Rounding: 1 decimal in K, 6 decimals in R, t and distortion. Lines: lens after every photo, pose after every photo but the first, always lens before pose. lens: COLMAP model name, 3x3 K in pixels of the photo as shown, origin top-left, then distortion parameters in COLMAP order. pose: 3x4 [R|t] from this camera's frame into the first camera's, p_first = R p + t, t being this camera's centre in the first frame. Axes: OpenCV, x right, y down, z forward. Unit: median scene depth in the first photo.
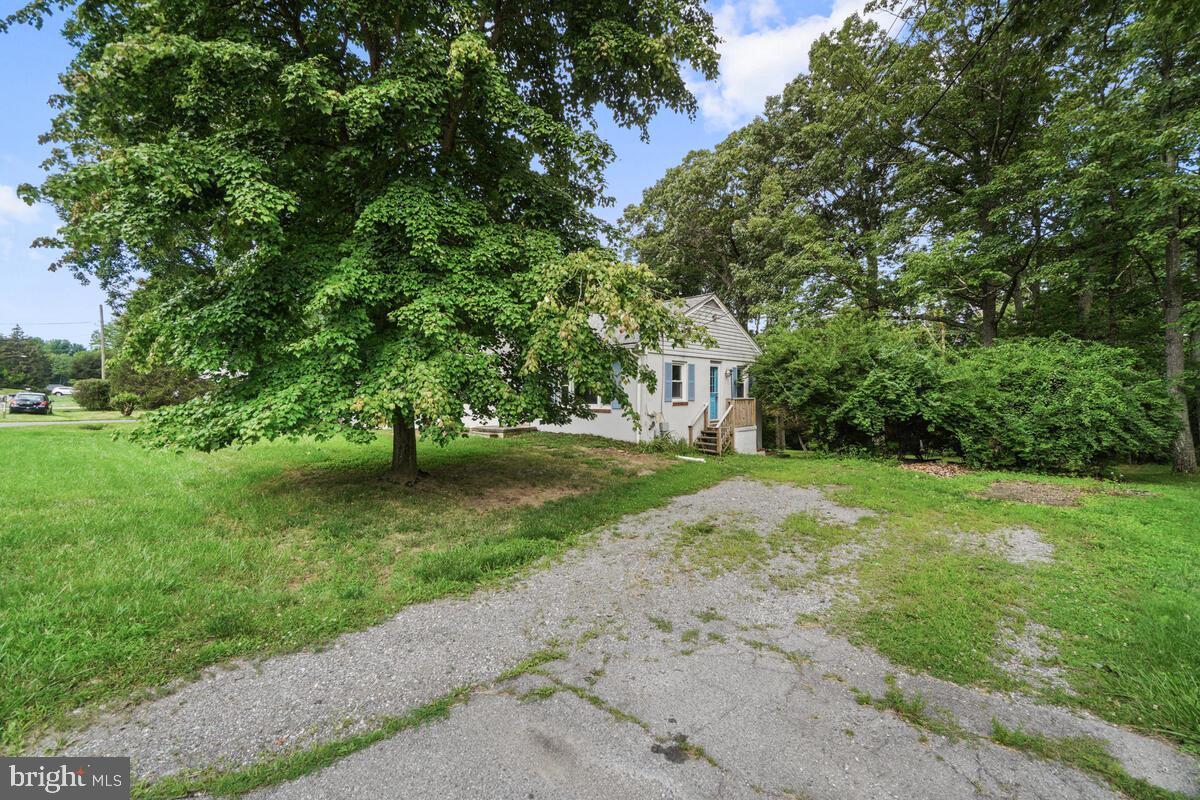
lens RADIAL K [[529.7, 0, 599.4], [0, 529.7, 399.7], [0, 0, 1]] dist [-0.005246, -0.002084]
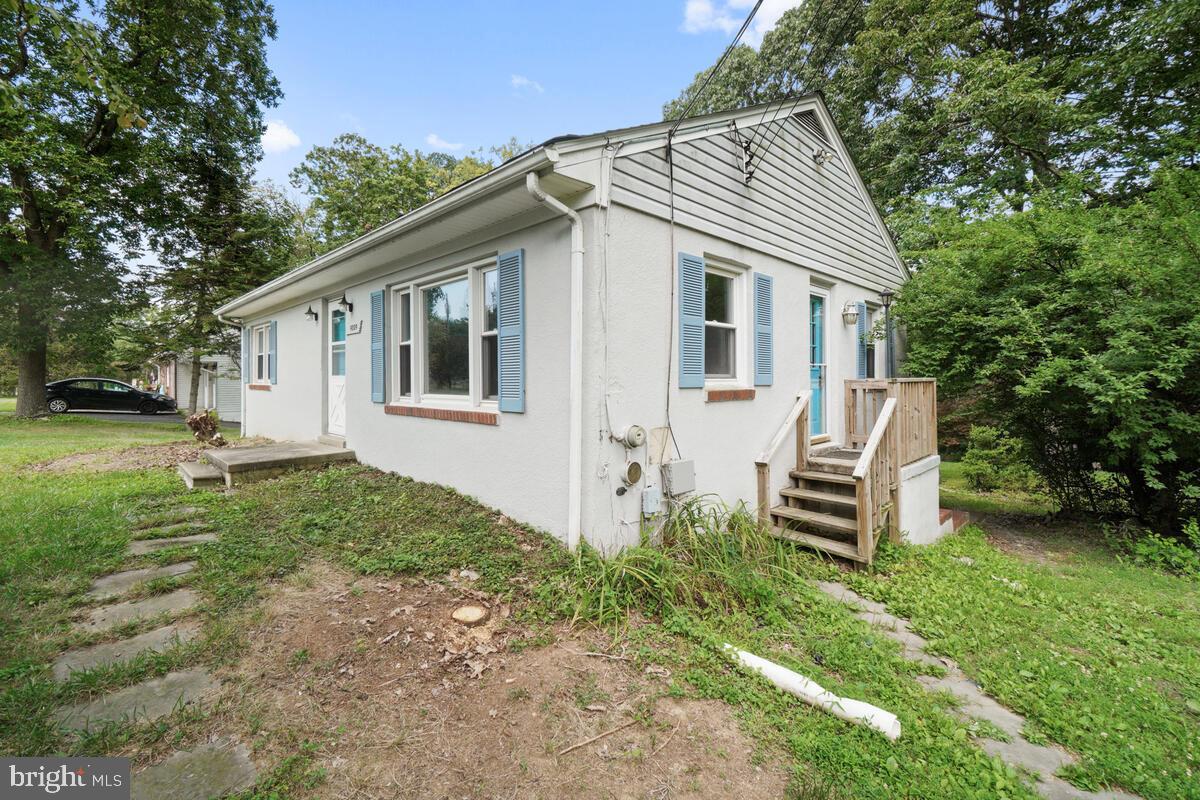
lens RADIAL K [[529.7, 0, 603.6], [0, 529.7, 374.4], [0, 0, 1]] dist [-0.005246, -0.002084]
pose [[0.998519, -0.003005, -0.054330, 0.091847], [0.001813, 0.999757, -0.021967, 0.002135], [0.054383, 0.021836, 0.998281, 0.665318]]
